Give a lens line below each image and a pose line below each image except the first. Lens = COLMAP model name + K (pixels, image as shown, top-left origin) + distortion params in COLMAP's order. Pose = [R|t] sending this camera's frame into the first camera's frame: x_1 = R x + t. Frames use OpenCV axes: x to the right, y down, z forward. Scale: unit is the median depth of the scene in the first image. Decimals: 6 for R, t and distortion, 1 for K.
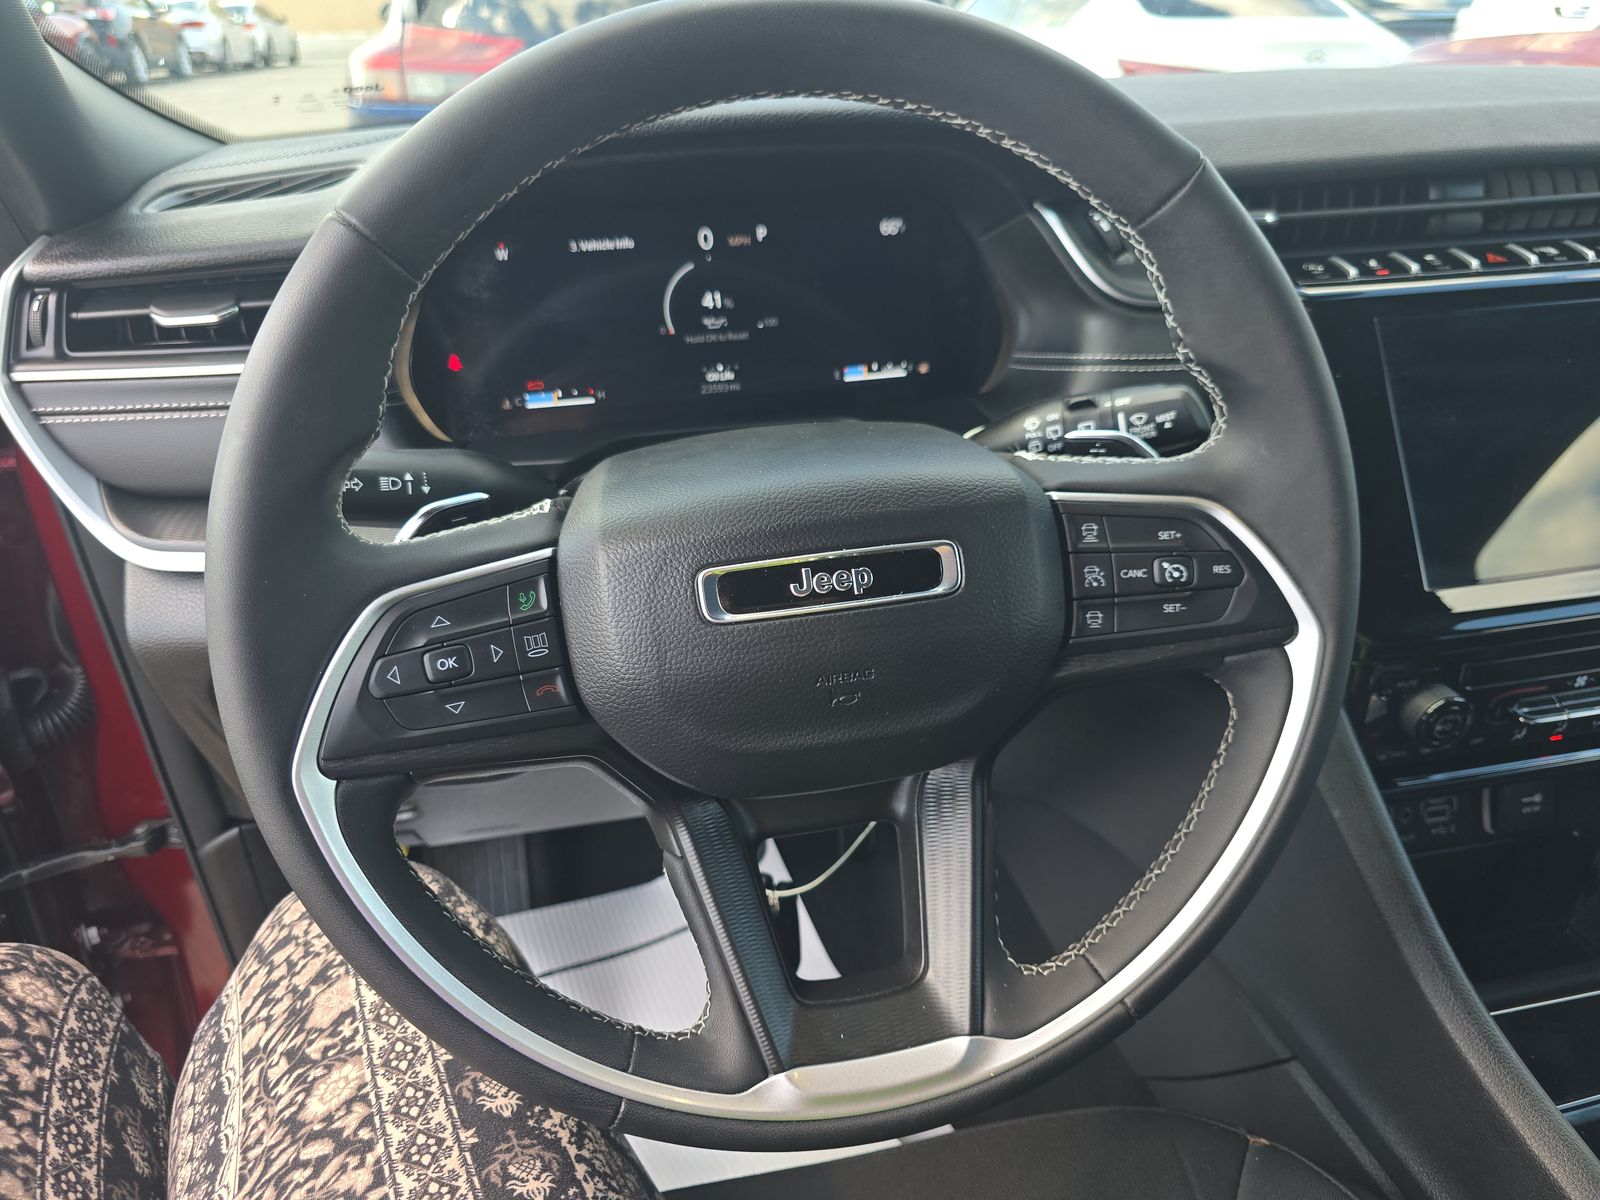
lens RADIAL K [[1086.5, 0, 800.0], [0, 1086.5, 600.0], [0, 0, 1]] dist [0.001306, 0.000905]
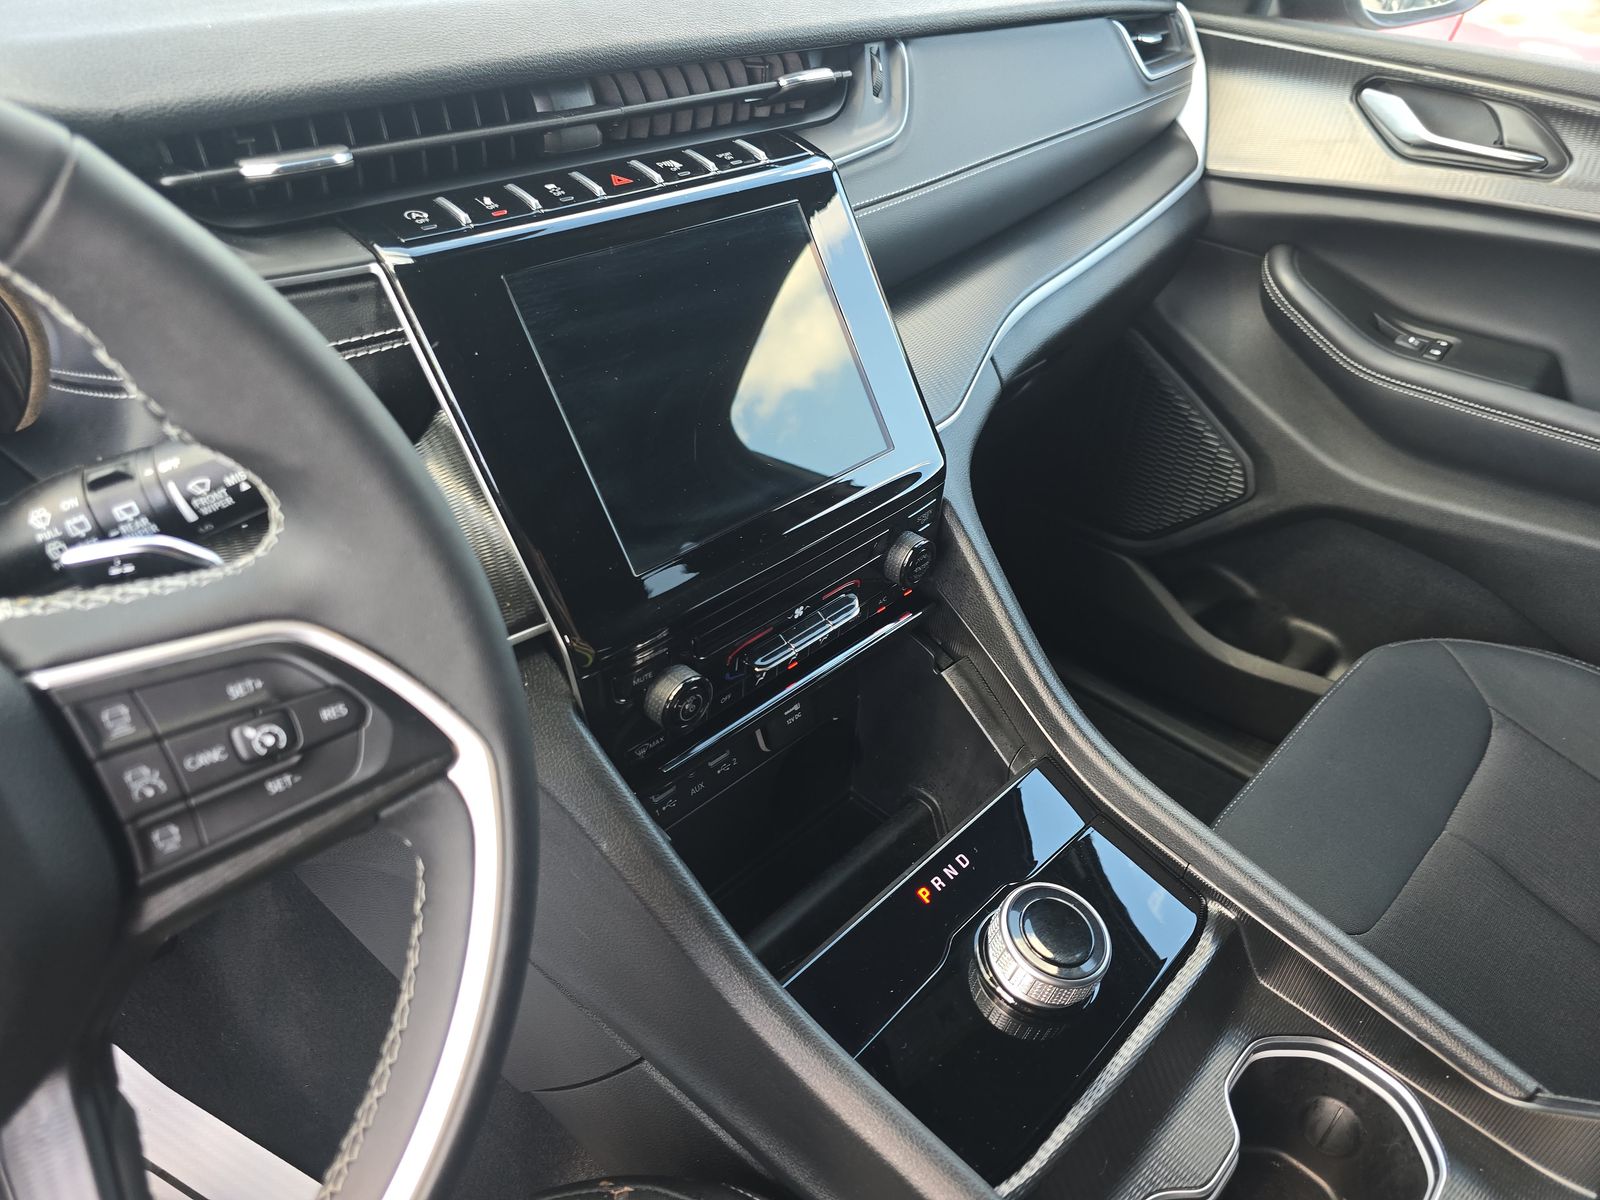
lens RADIAL K [[1086.5, 0, 800.0], [0, 1086.5, 600.0], [0, 0, 1]] dist [0.001306, 0.000905]
pose [[0.811580, -0.284058, 0.510538, 0.239066], [0.216909, 0.957888, 0.188149, -0.139639], [-0.542483, -0.041958, 0.839018, 0.181338]]
